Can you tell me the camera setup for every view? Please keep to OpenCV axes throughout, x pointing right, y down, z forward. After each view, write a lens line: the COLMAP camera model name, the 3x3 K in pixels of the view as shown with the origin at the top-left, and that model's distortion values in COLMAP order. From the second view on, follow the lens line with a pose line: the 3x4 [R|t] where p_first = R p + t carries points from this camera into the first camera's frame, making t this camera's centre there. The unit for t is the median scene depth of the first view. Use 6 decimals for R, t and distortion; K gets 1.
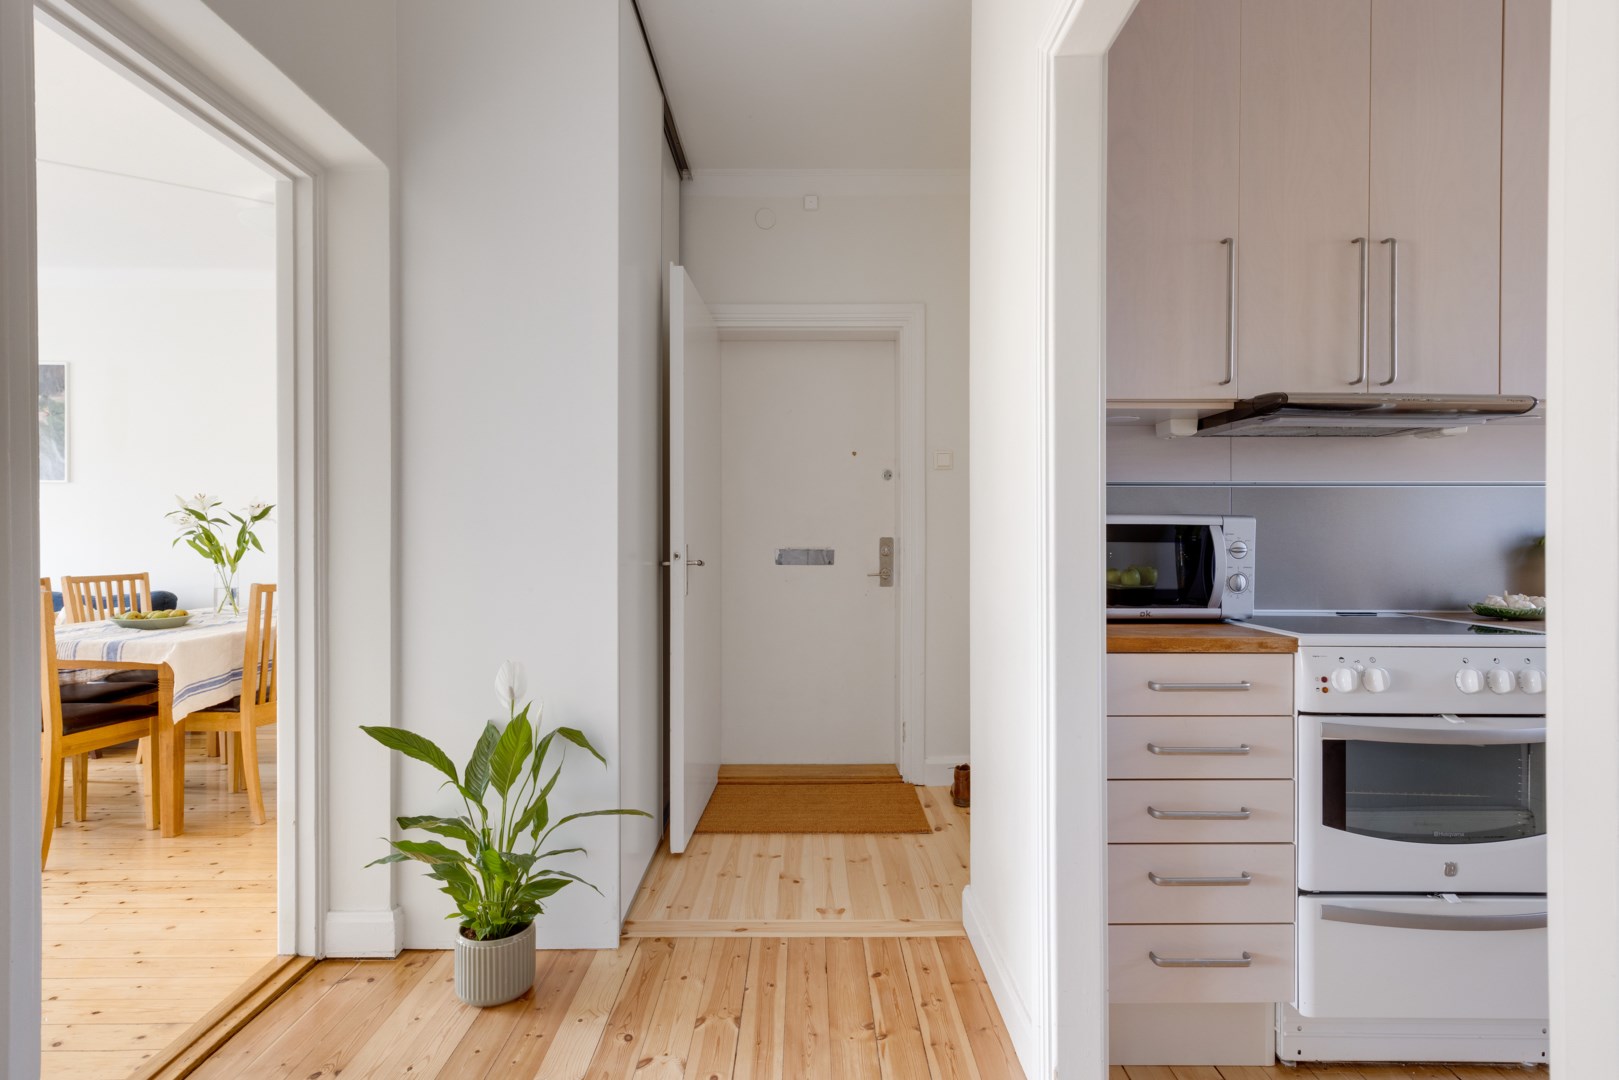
lens RADIAL K [[874.6, 0, 836.2], [0, 874.6, 532.3], [0, 0, 1]] dist [-0.000905, 0.012176]
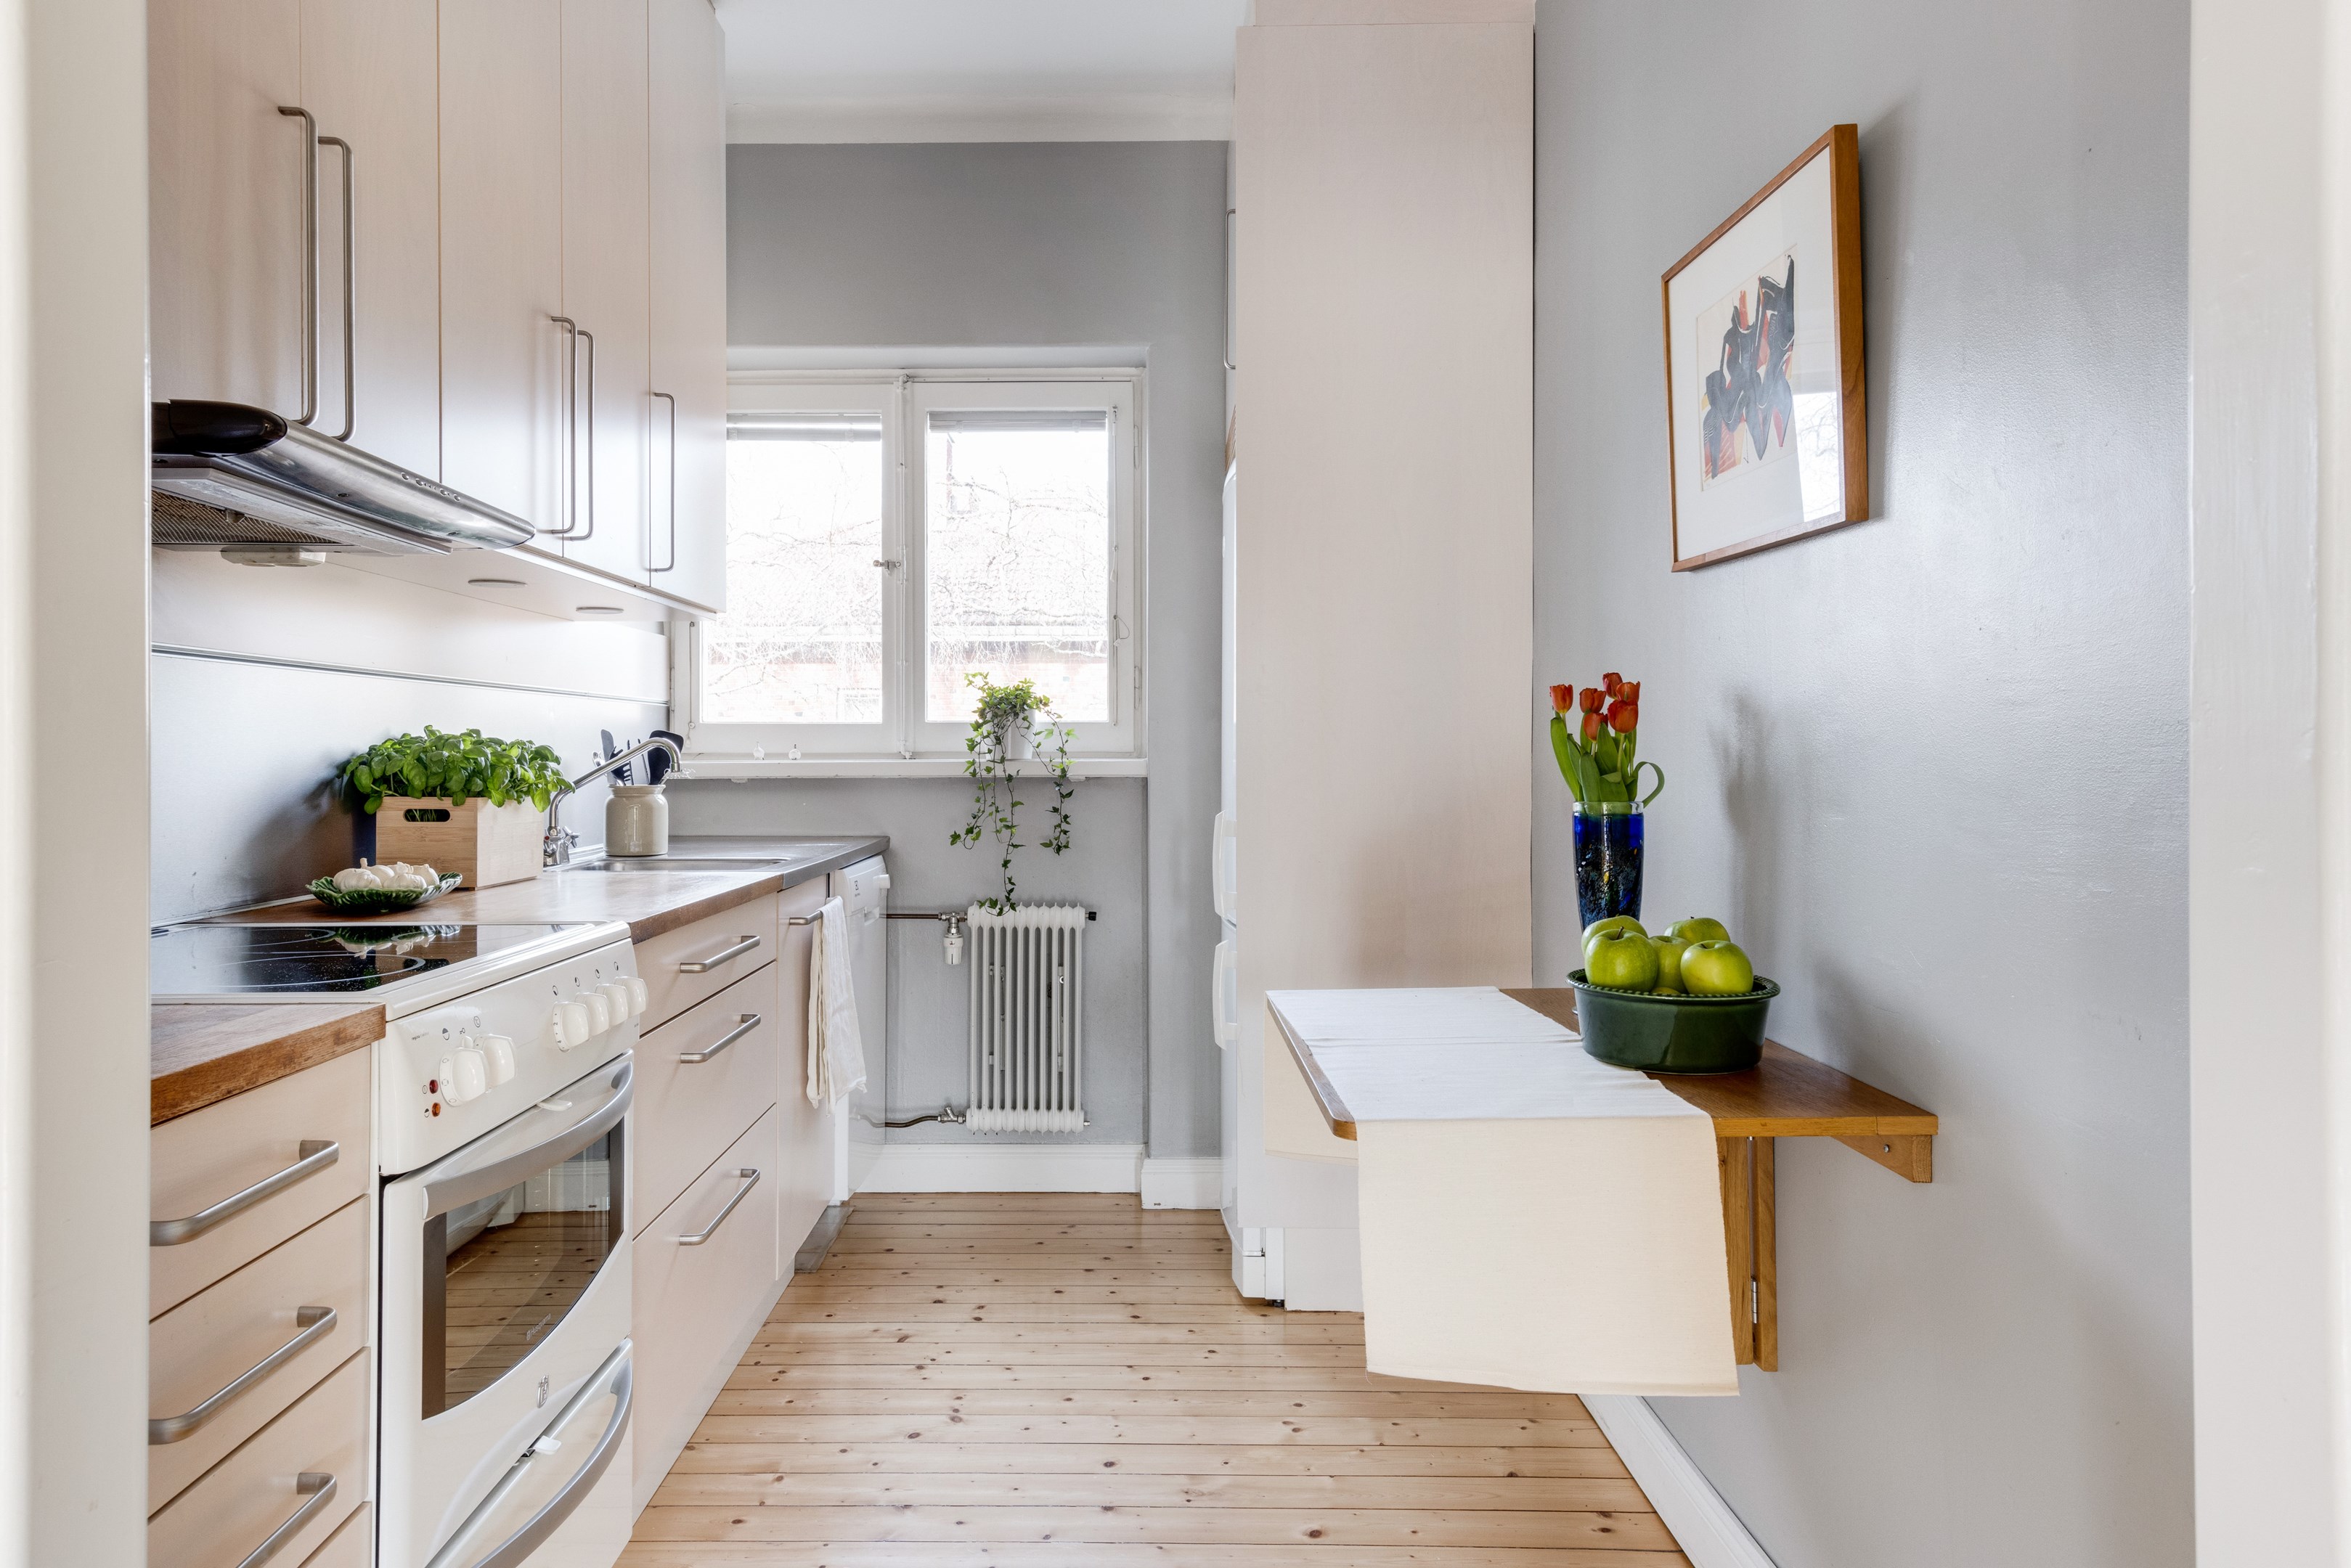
lens RADIAL K [[1438.6, 0, 1091.4], [0, 1438.6, 748.5], [0, 0, 1]] dist [0.022054, 0.000379]
pose [[0.039241, 0.003018, 0.999225, -0.098677], [-0.002497, 0.999993, -0.002922, -0.000977], [-0.999227, -0.002381, 0.039249, 0.391465]]
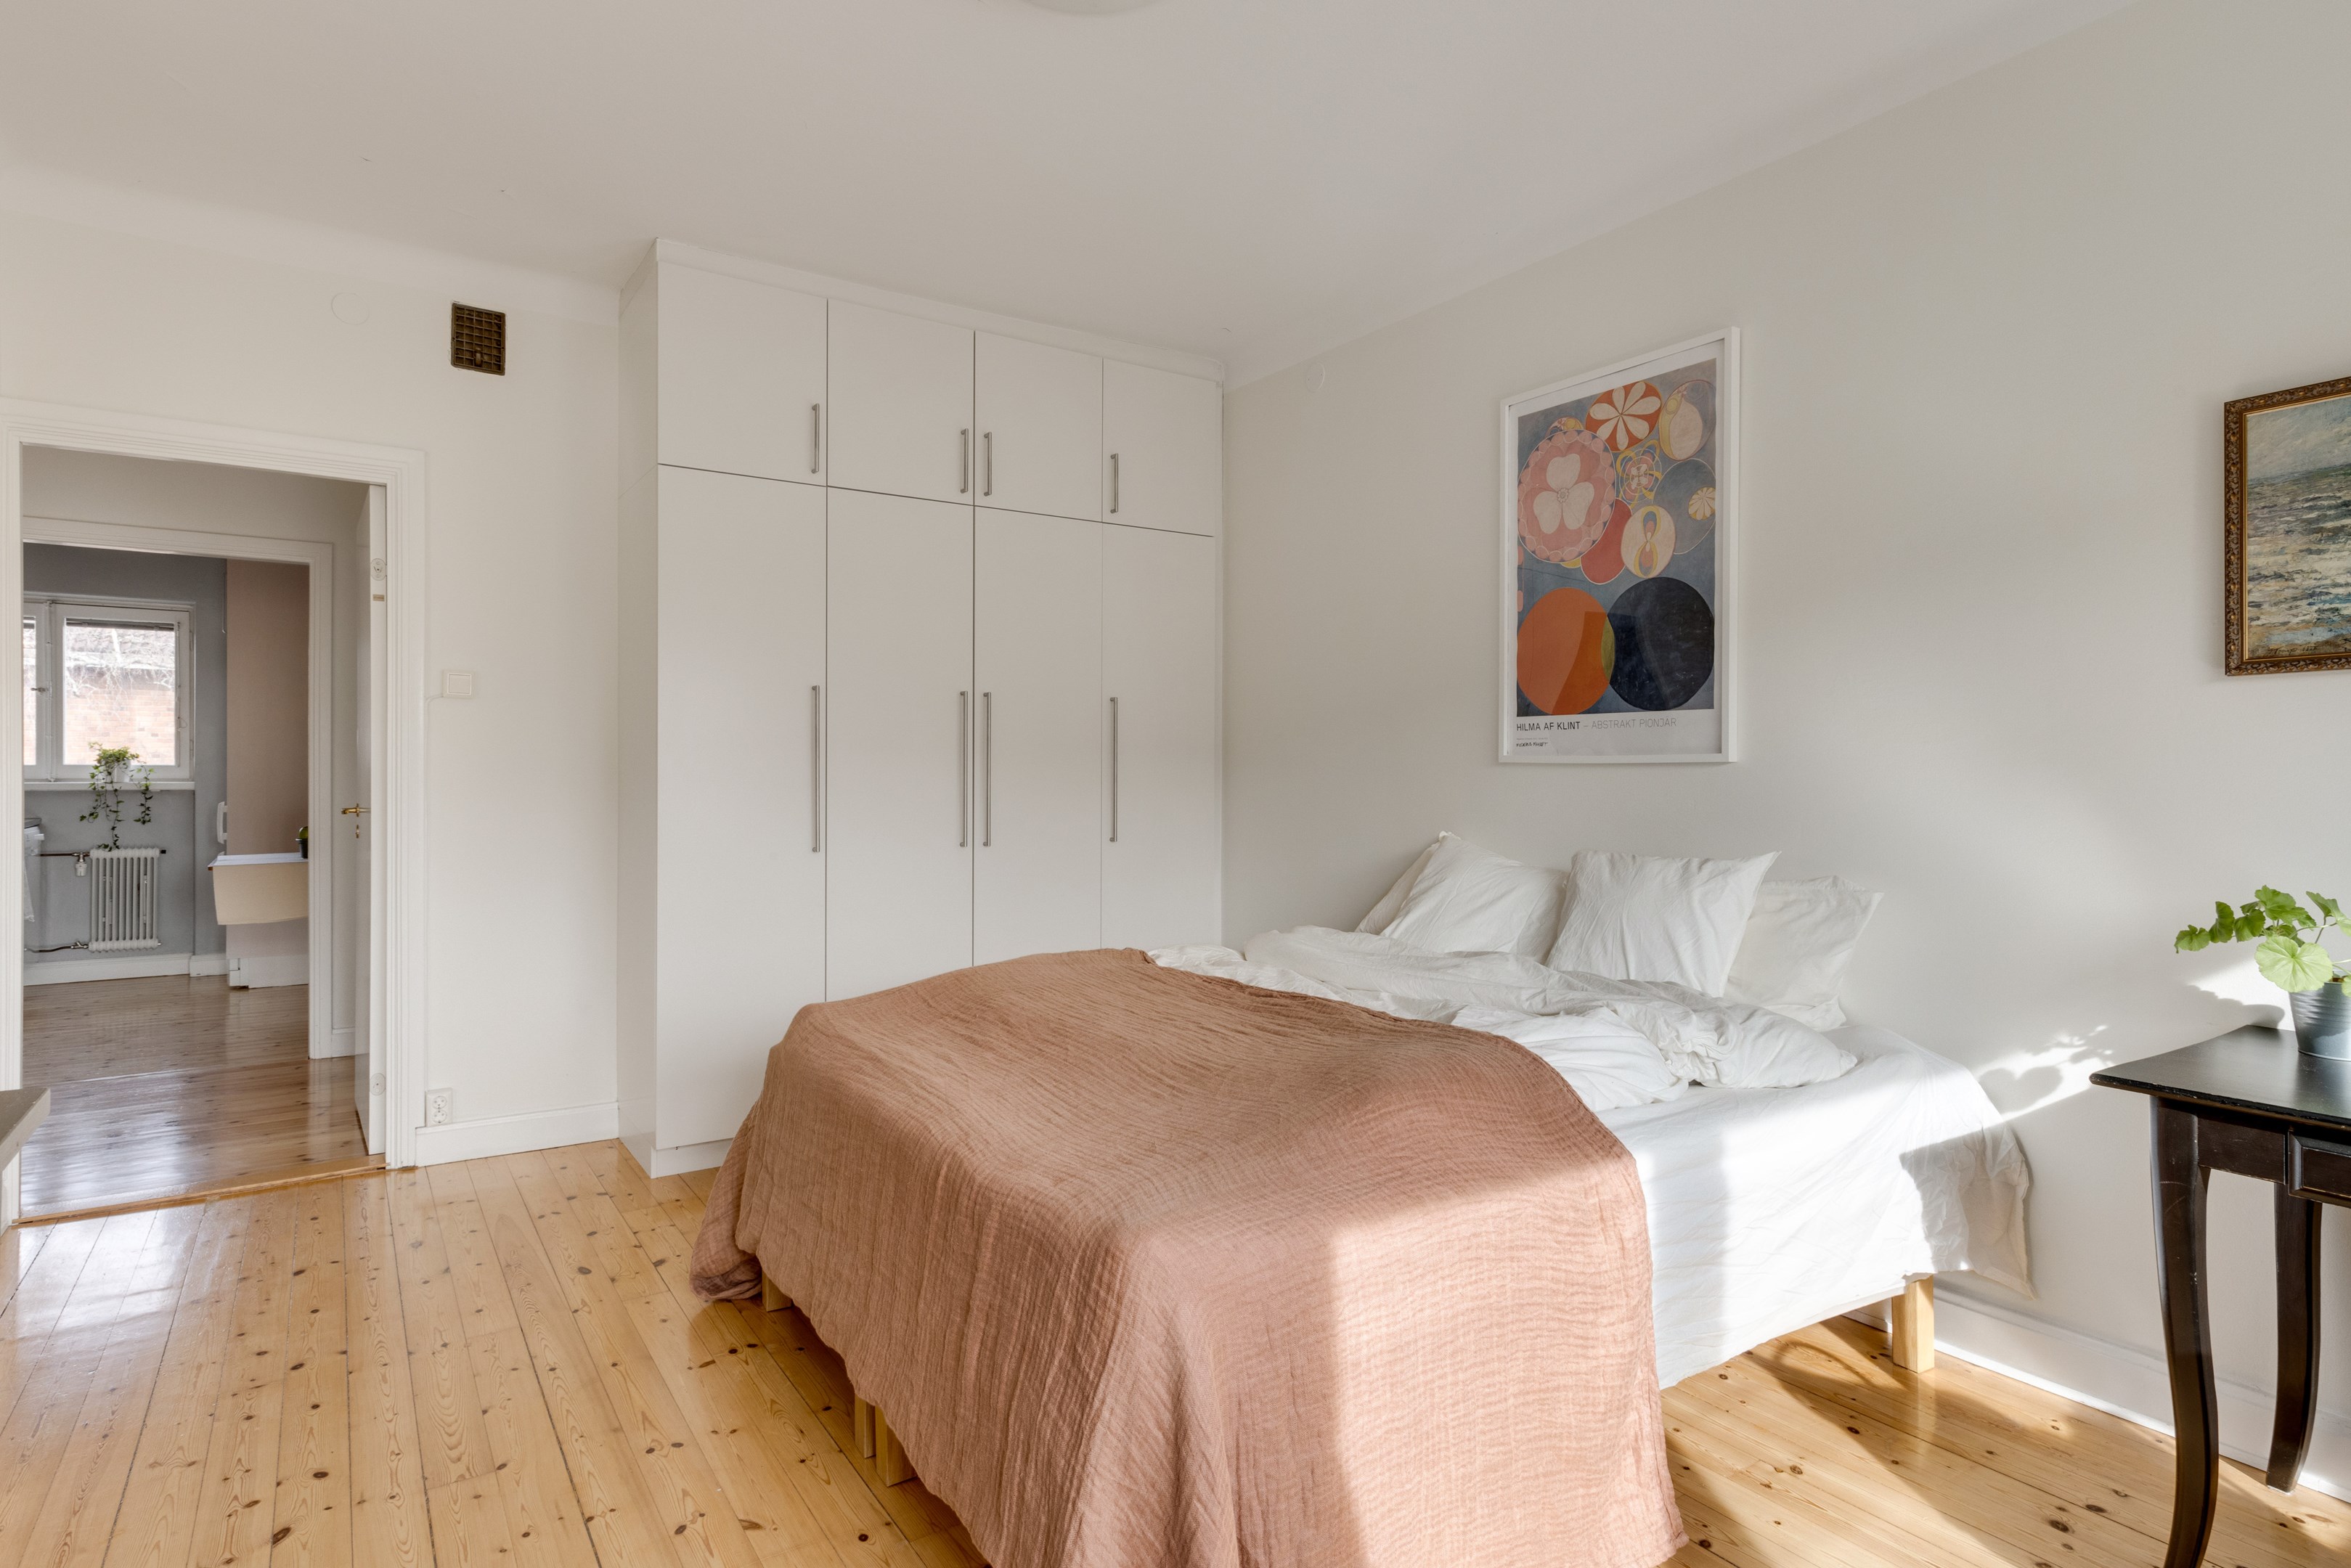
lens RADIAL K [[1269.9, 0, 1137.6], [0, 1269.9, 793.5], [0, 0, 1]] dist [-0.000905, 0.012176]
pose [[-0.547482, -0.013576, 0.836707, -2.055363], [-0.011257, 0.999897, 0.008858, -0.017567], [-0.836741, -0.004569, -0.547579, 0.202732]]
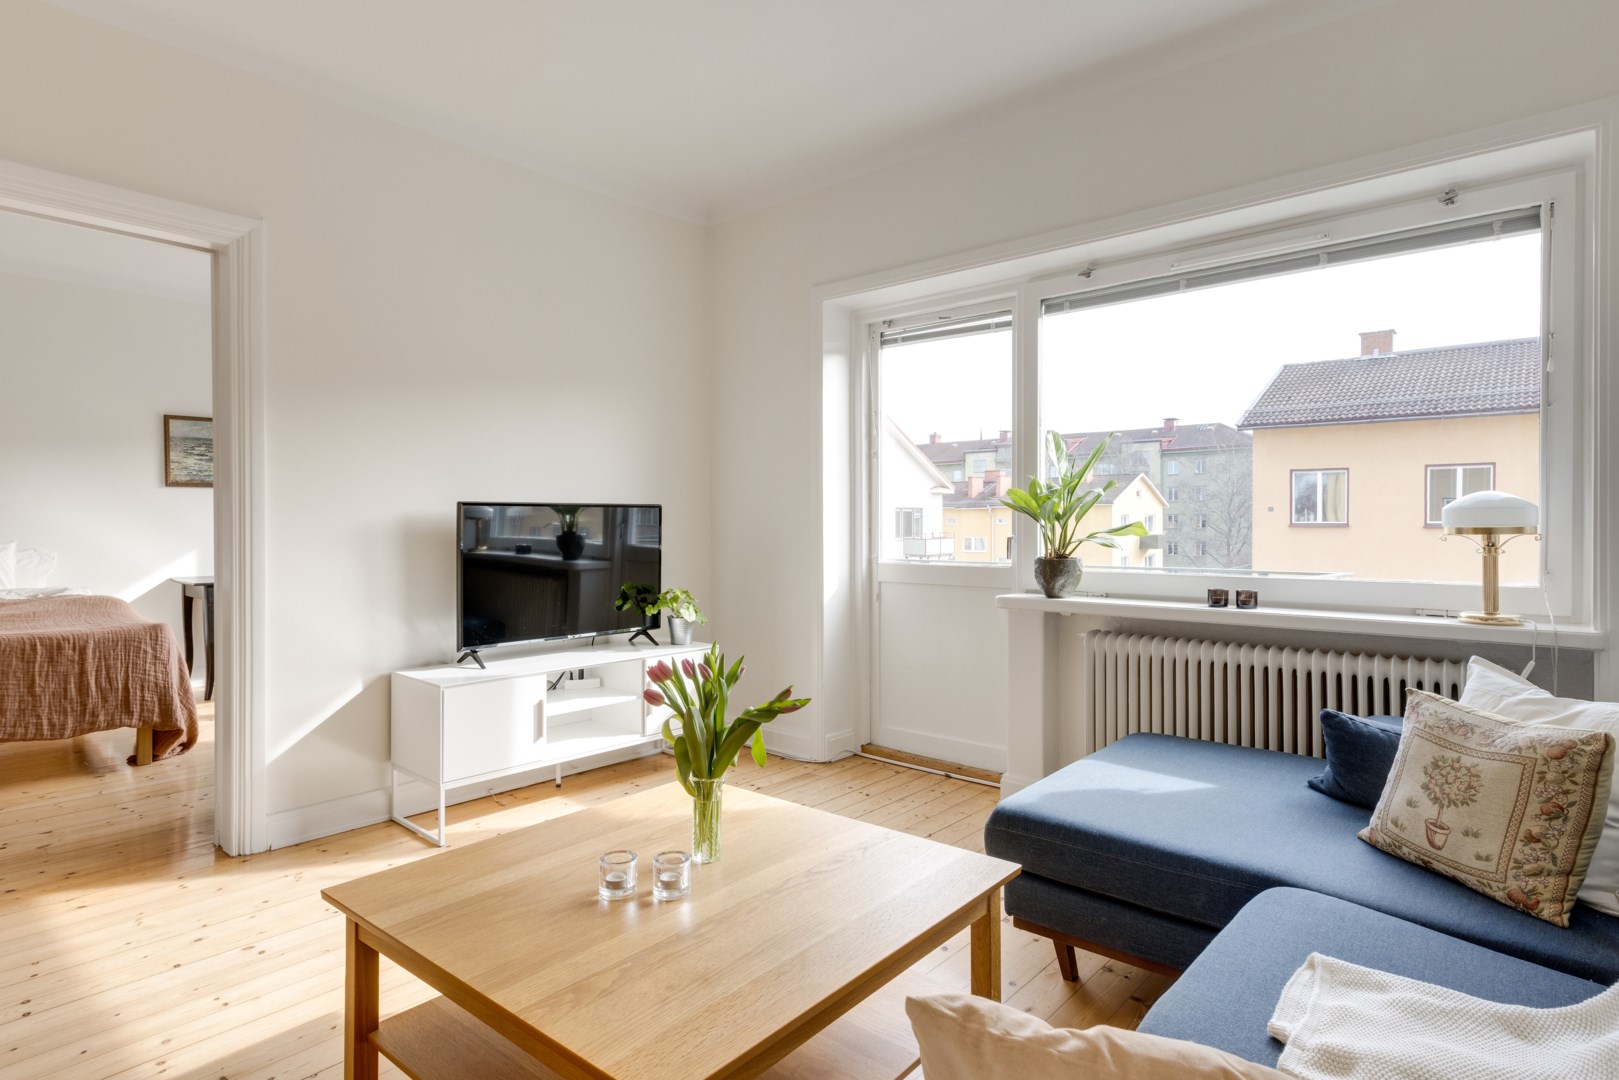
lens RADIAL K [[871.4, 0, 817.8], [0, 871.4, 523.0], [0, 0, 1]] dist [0.026370, 0.001078]
pose [[-0.665732, 0.000280, -0.746191, -1.232151], [0.005733, 0.999972, -0.004739, 0.013389], [0.746169, -0.007433, -0.665715, 1.733508]]
